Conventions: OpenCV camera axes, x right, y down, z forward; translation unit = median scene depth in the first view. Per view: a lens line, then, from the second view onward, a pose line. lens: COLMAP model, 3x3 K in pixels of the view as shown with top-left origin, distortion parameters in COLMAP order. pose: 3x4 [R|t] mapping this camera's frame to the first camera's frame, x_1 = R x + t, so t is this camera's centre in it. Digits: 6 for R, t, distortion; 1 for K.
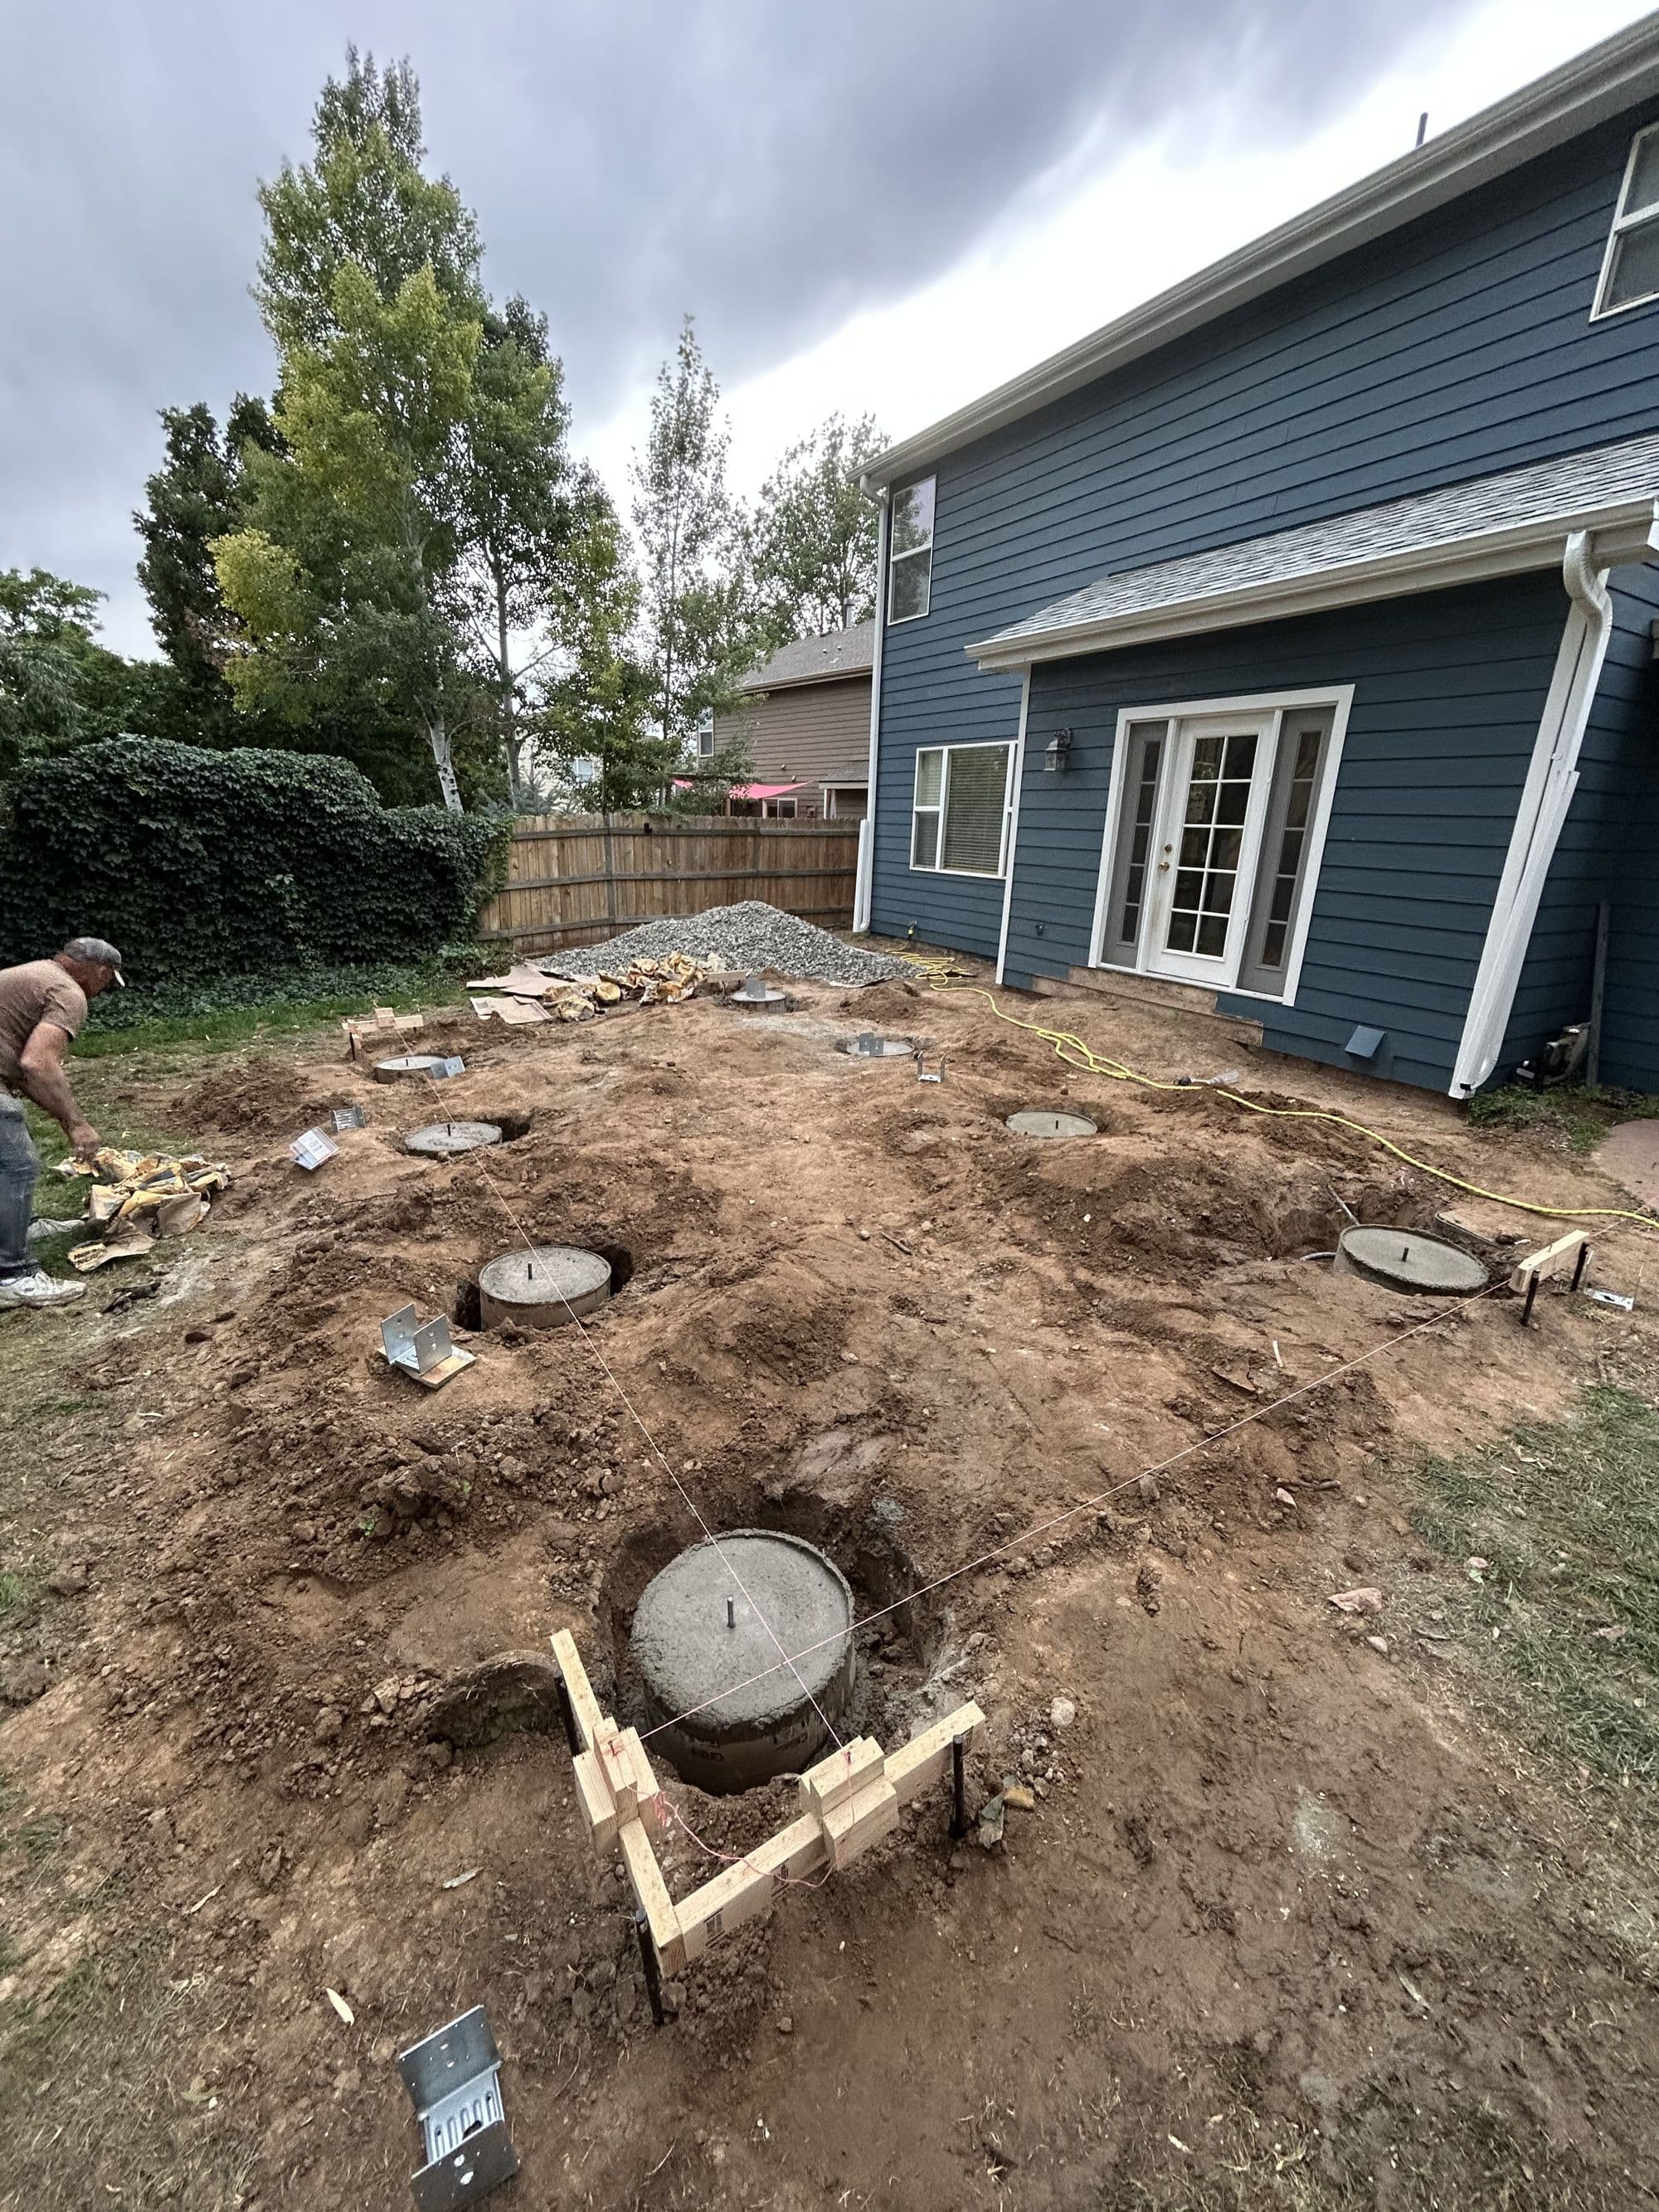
lens RADIAL K [[903.9, 0, 829.5], [0, 903.9, 1106.0], [0, 0, 1]] dist [0.001453, 0.000356]
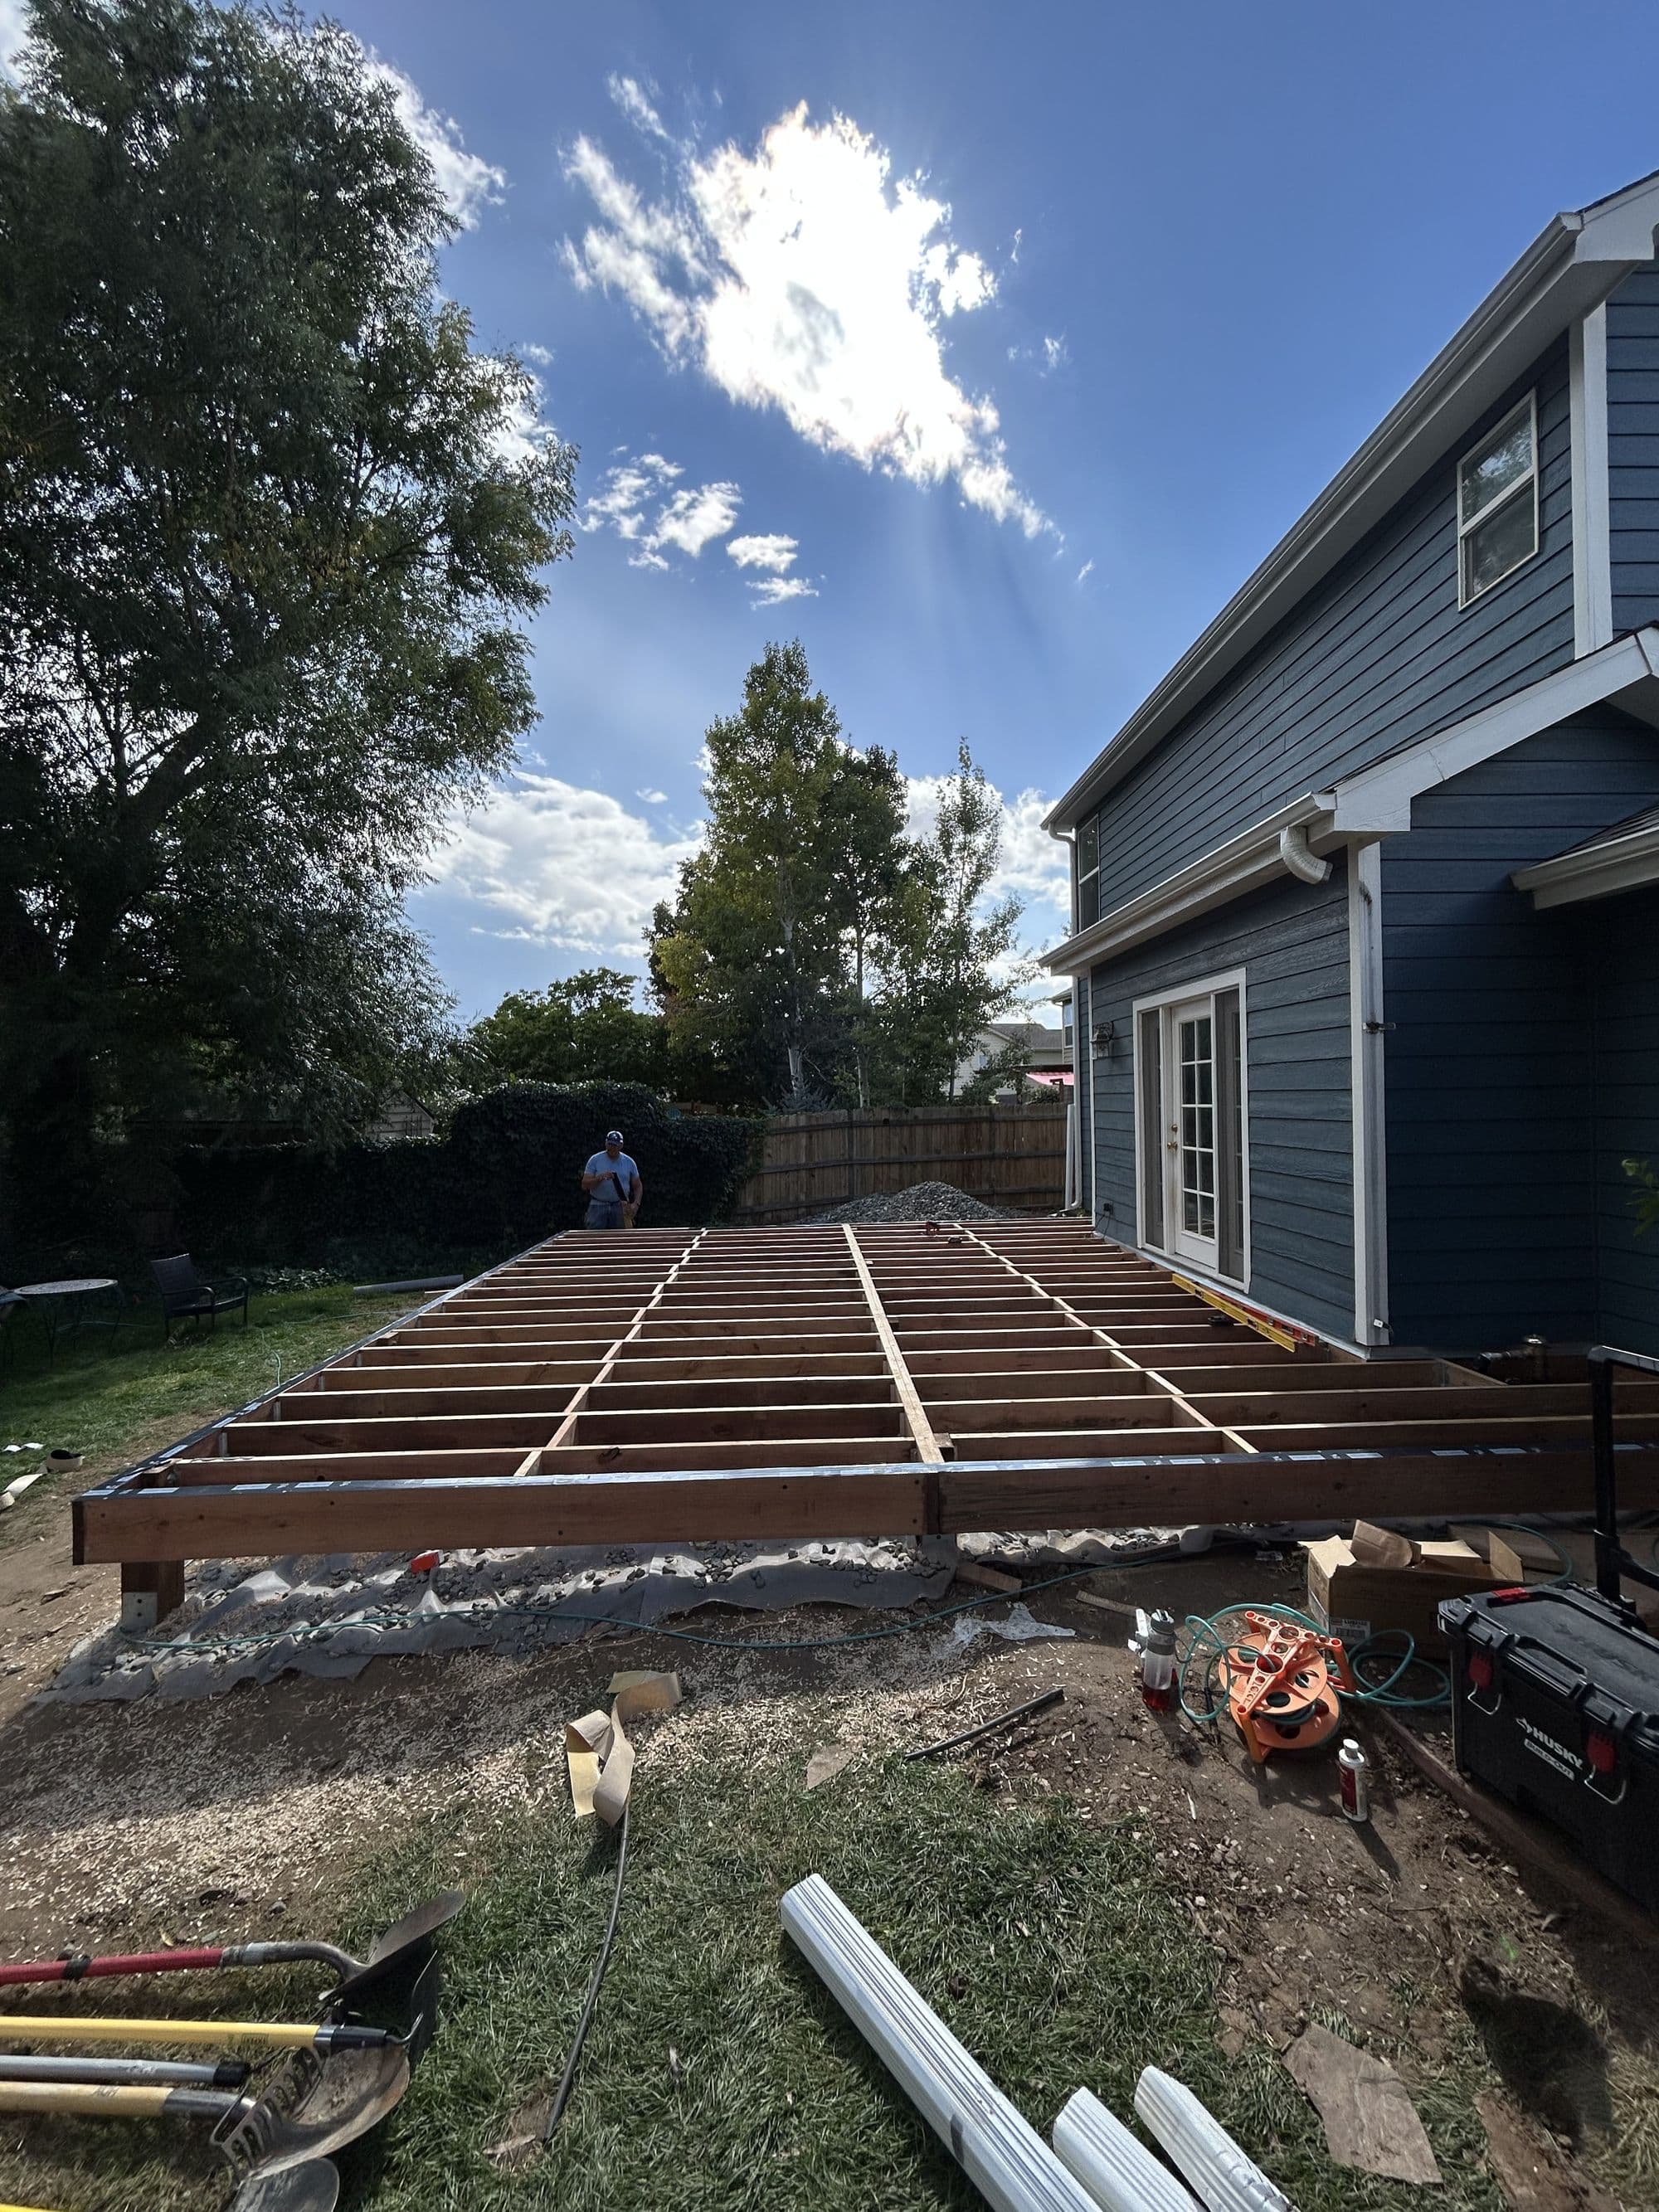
lens RADIAL K [[895.8, 0, 829.5], [0, 895.8, 1106.0], [0, 0, 1]] dist [0.000106, 0.000493]
pose [[0.874267, -0.045130, -0.483343, 0.470229], [-0.101859, 0.956450, -0.273547, -0.004042], [0.474638, 0.288386, 0.831596, 0.007074]]
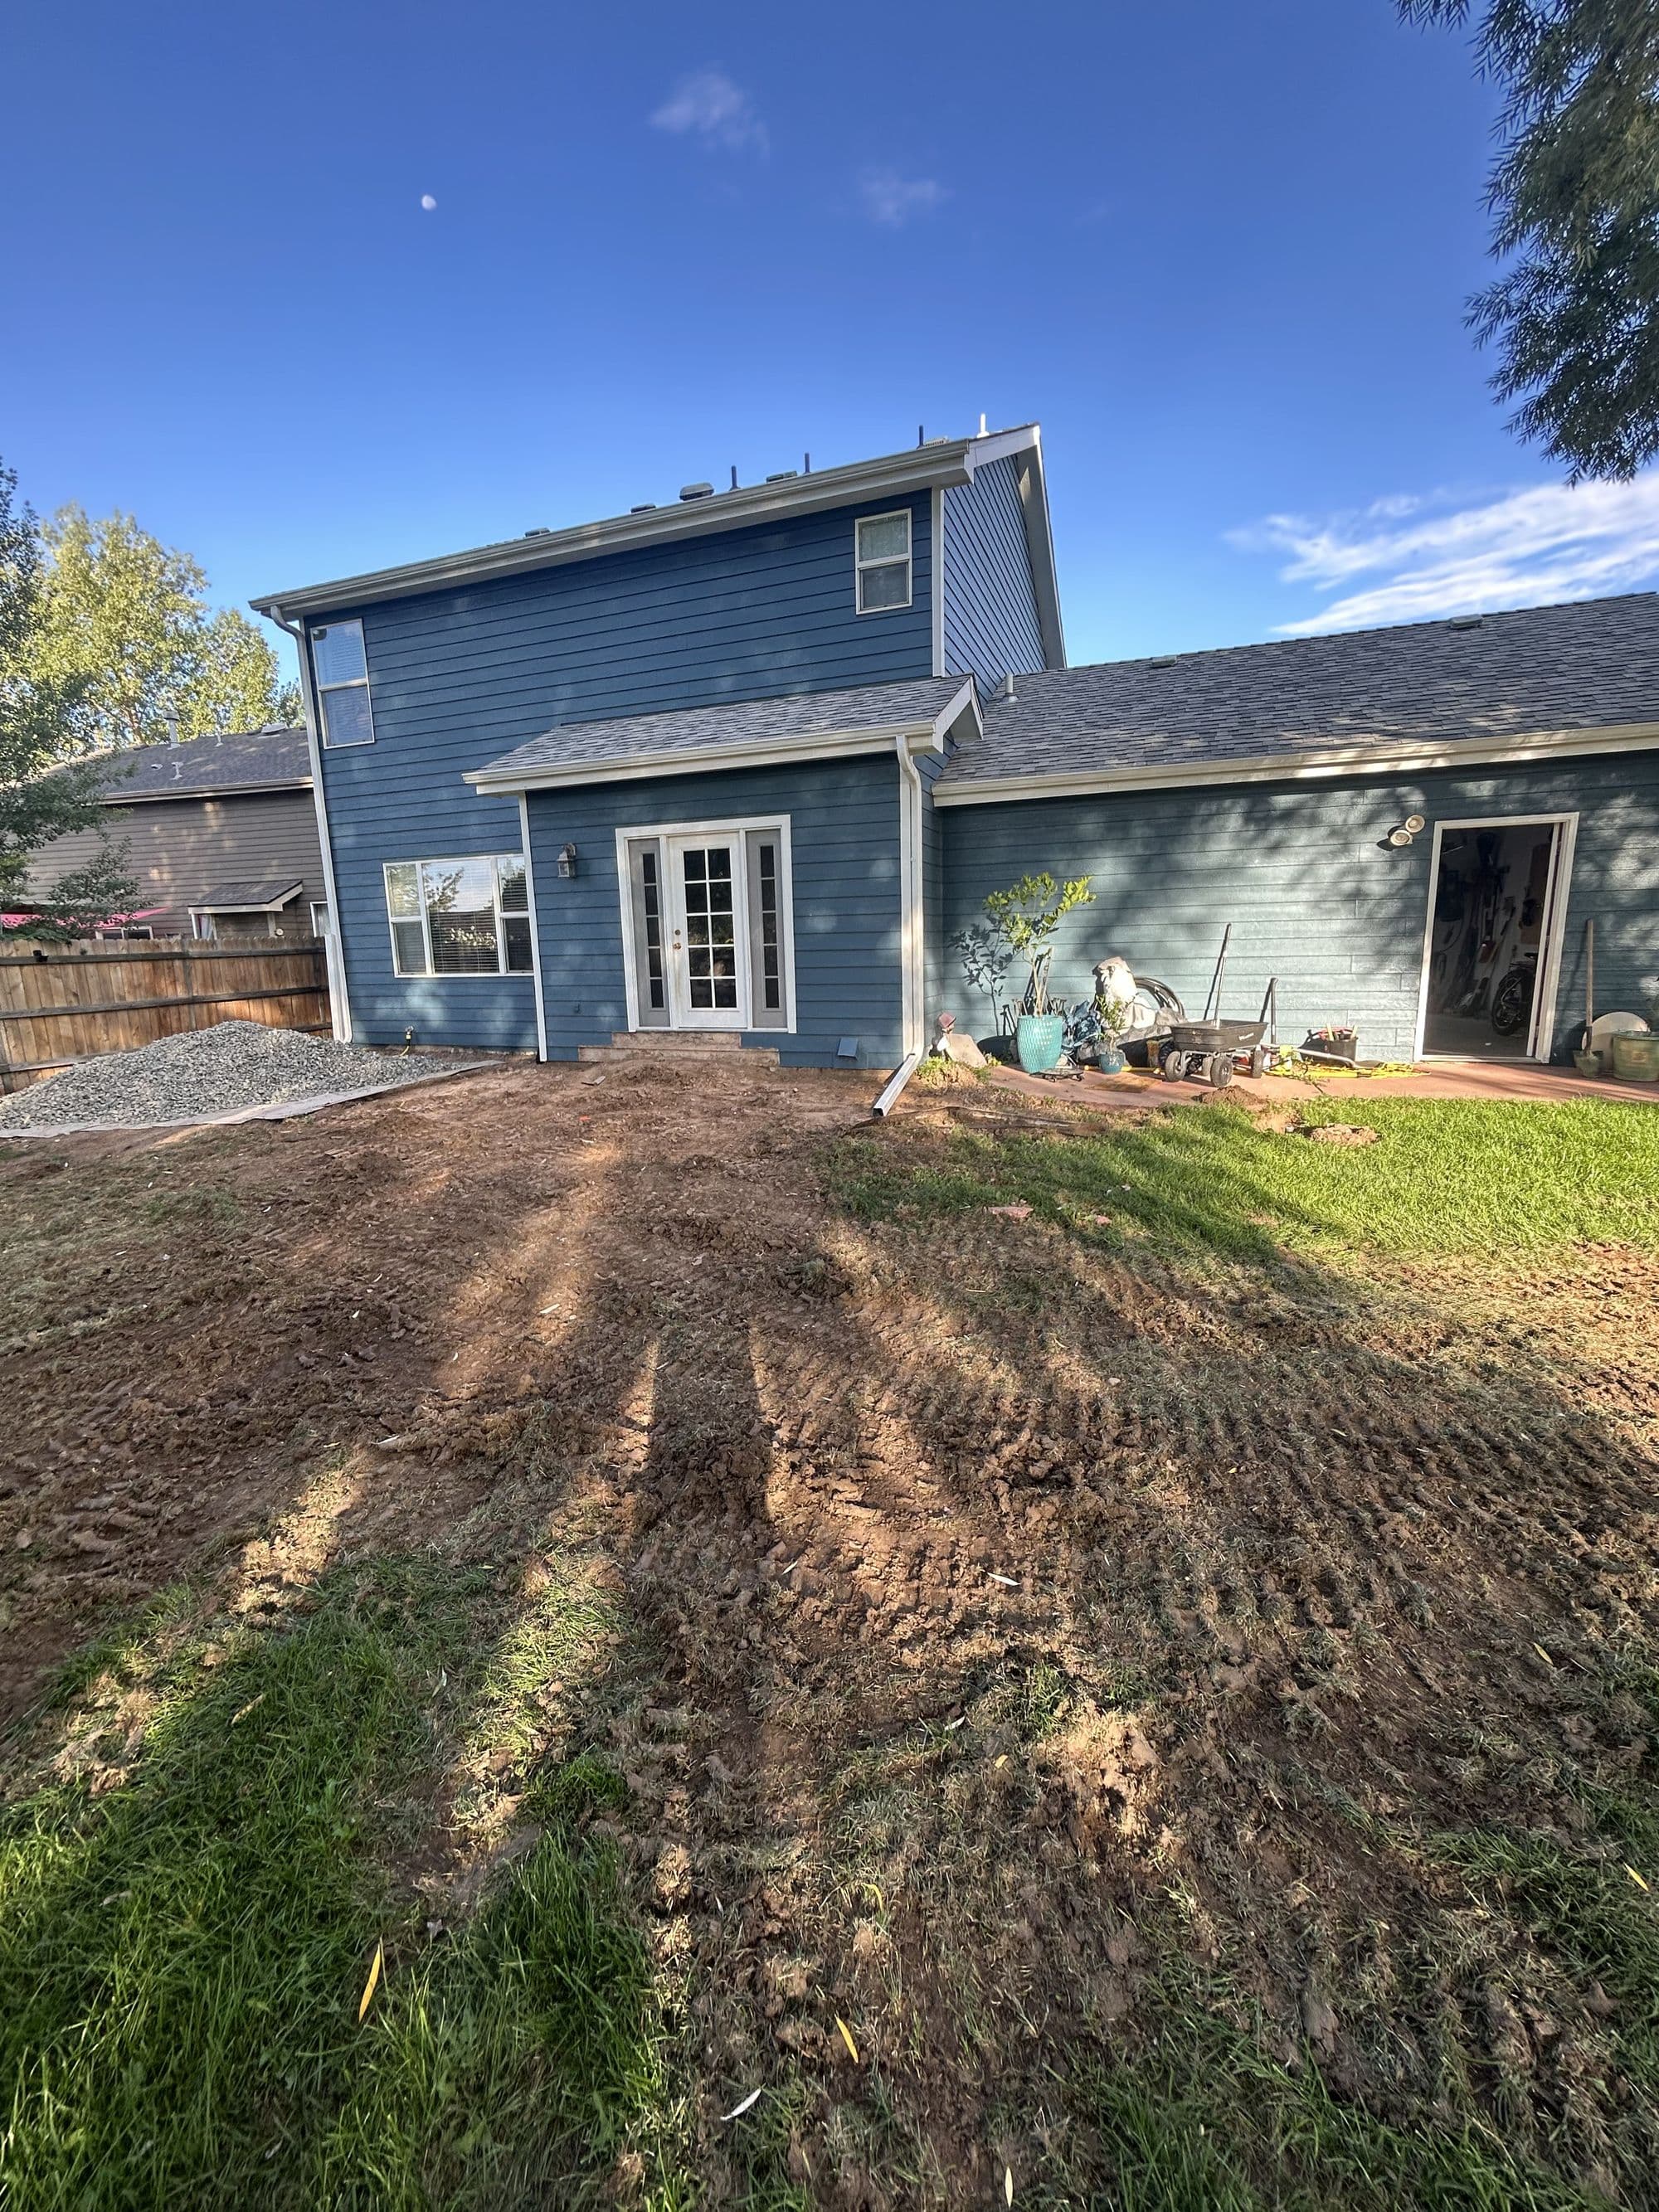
lens RADIAL K [[895.8, 0, 829.5], [0, 895.8, 1106.0], [0, 0, 1]] dist [0.000106, 0.000493]
pose [[0.781291, -0.162494, 0.602644, -0.246135], [0.235558, 0.970882, -0.043601, 0.059039], [-0.578012, 0.176023, 0.796818, -0.097209]]
